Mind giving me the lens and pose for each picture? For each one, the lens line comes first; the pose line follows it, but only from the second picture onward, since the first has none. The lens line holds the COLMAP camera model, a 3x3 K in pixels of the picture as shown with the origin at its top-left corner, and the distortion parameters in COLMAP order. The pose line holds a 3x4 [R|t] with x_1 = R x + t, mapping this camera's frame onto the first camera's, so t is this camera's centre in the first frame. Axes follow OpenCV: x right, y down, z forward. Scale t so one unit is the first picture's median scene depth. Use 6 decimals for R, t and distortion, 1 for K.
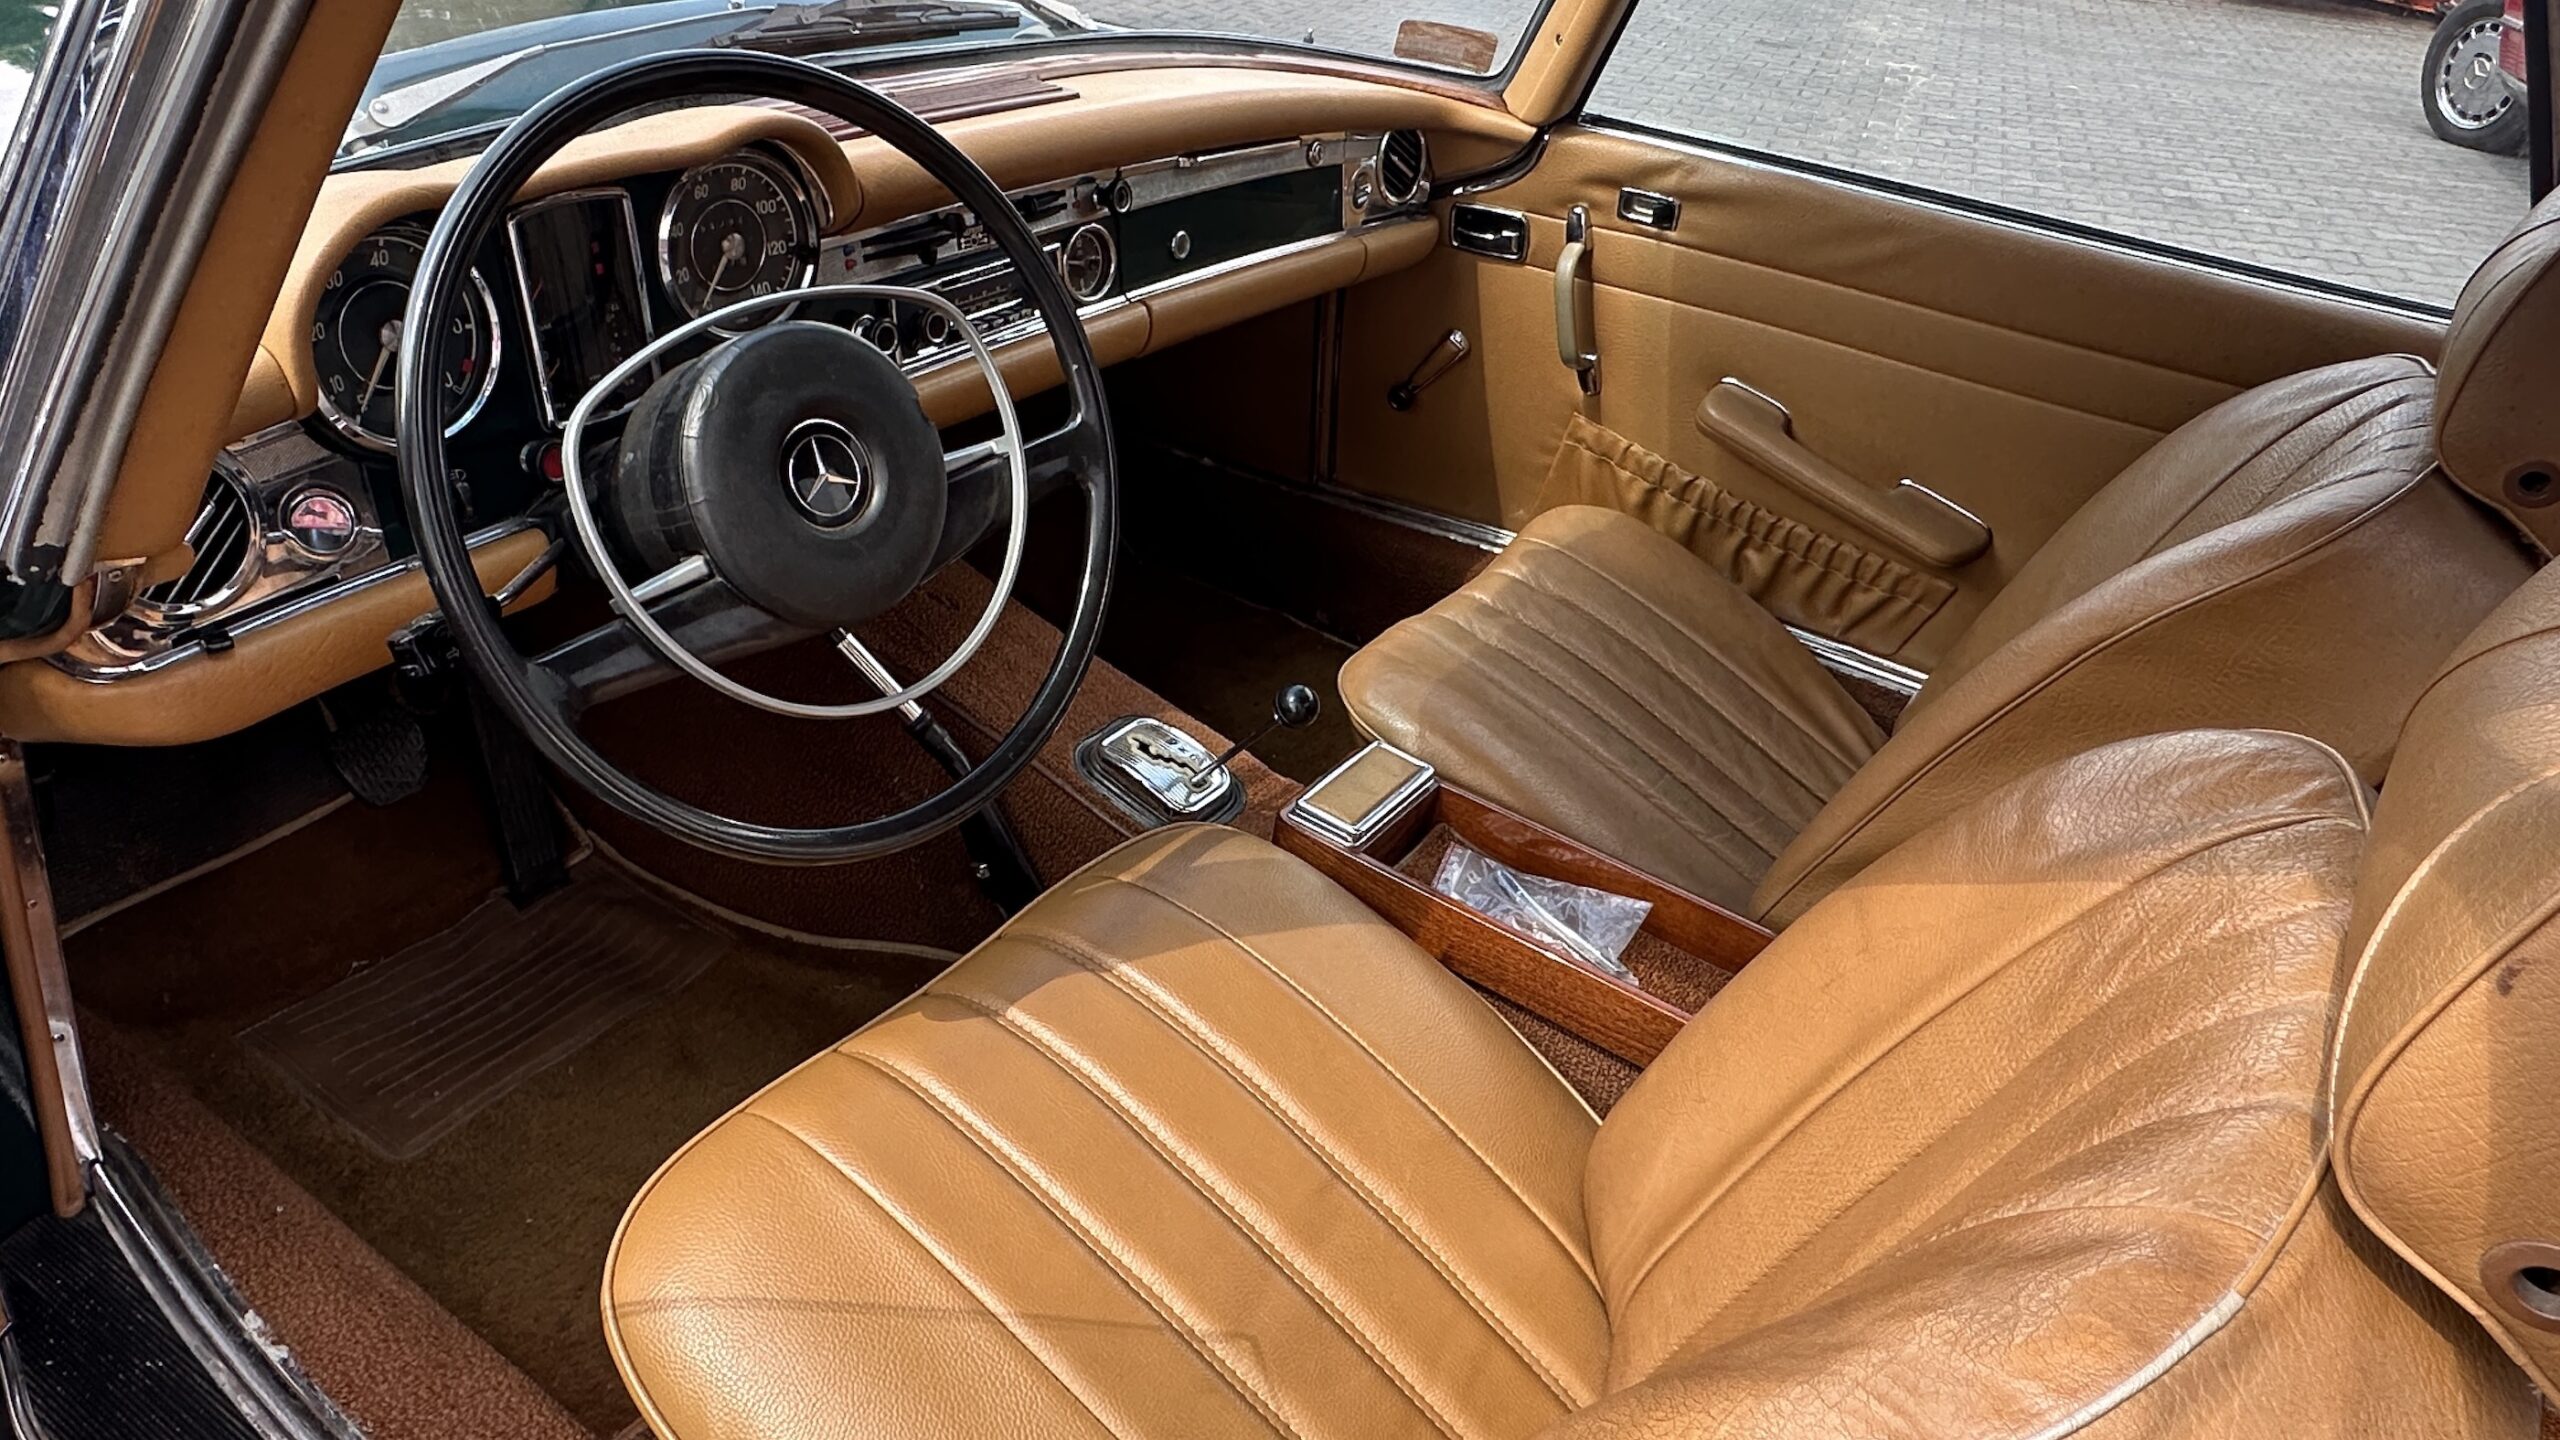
lens RADIAL K [[1628.4, 0, 1271.1], [0, 1628.4, 716.1], [0, 0, 1]] dist [-0.006601, 0.005569]
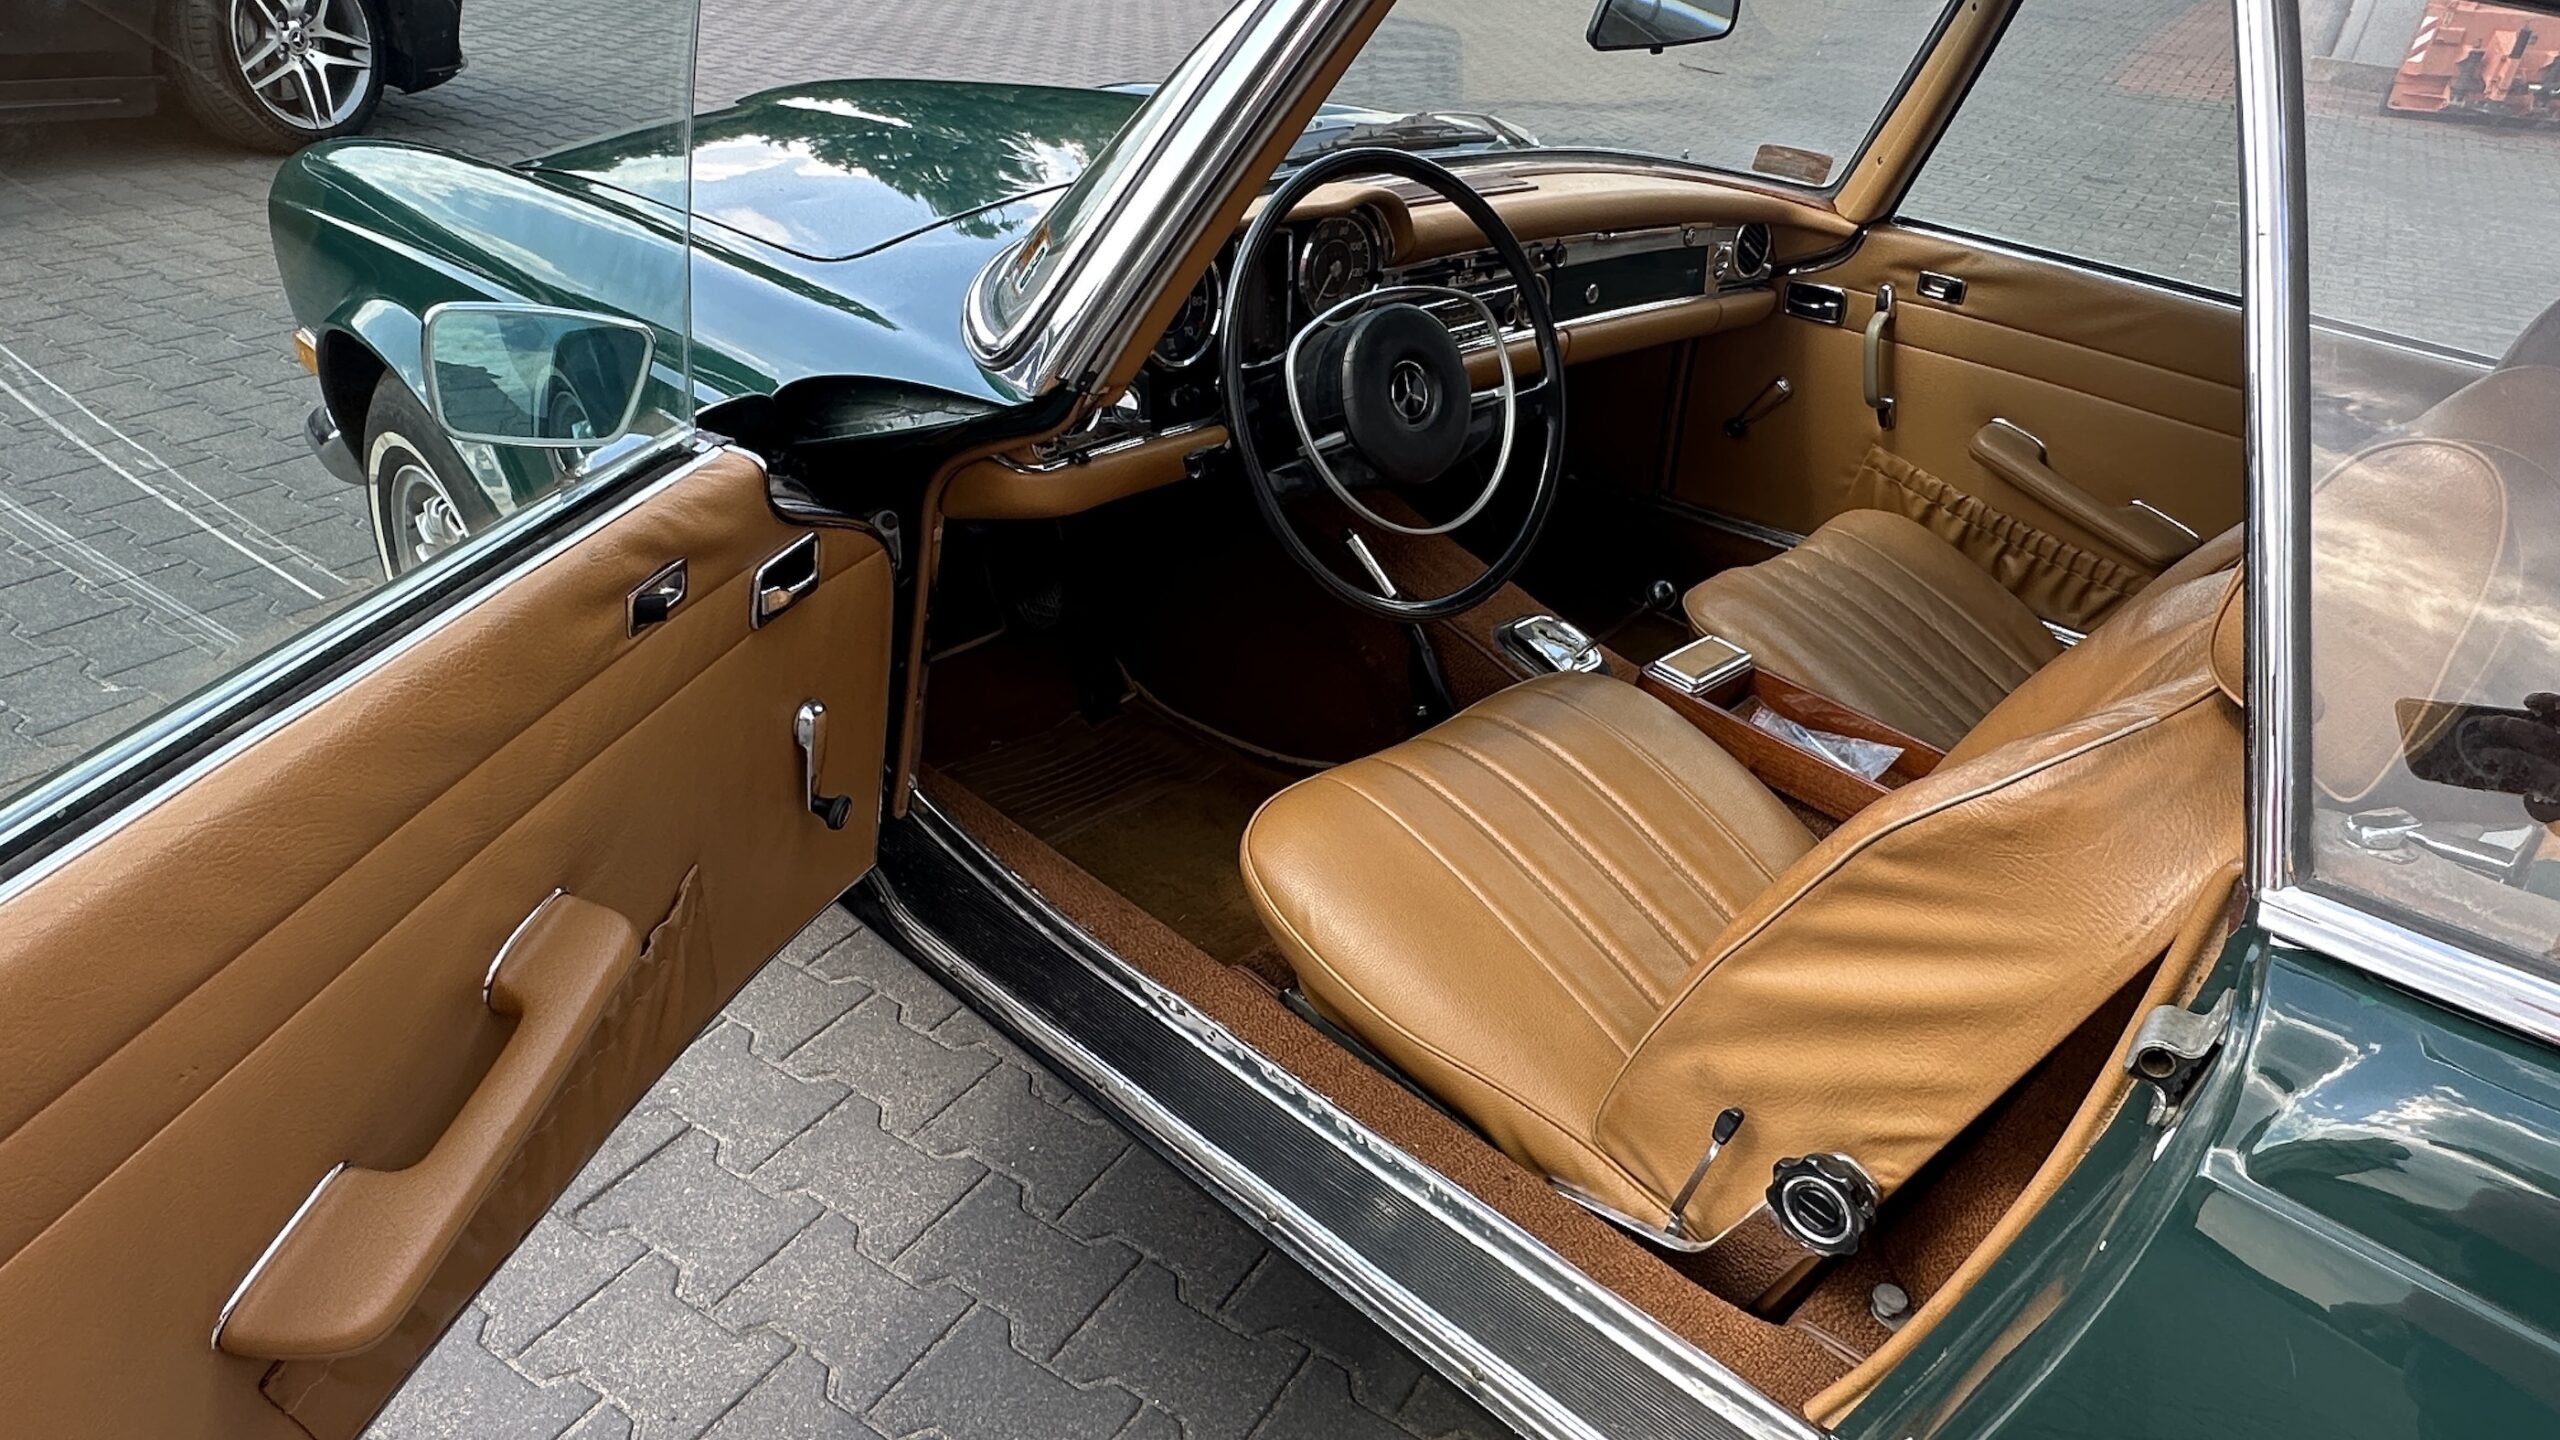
lens RADIAL K [[1628.4, 0, 1278.9], [0, 1628.4, 710.3], [0, 0, 1]] dist [-0.006601, 0.005569]
pose [[0.983765, 0.081848, -0.159710, -0.063097], [-0.092435, 0.993909, -0.060010, 0.169218], [0.153826, 0.073798, 0.985338, -0.385828]]
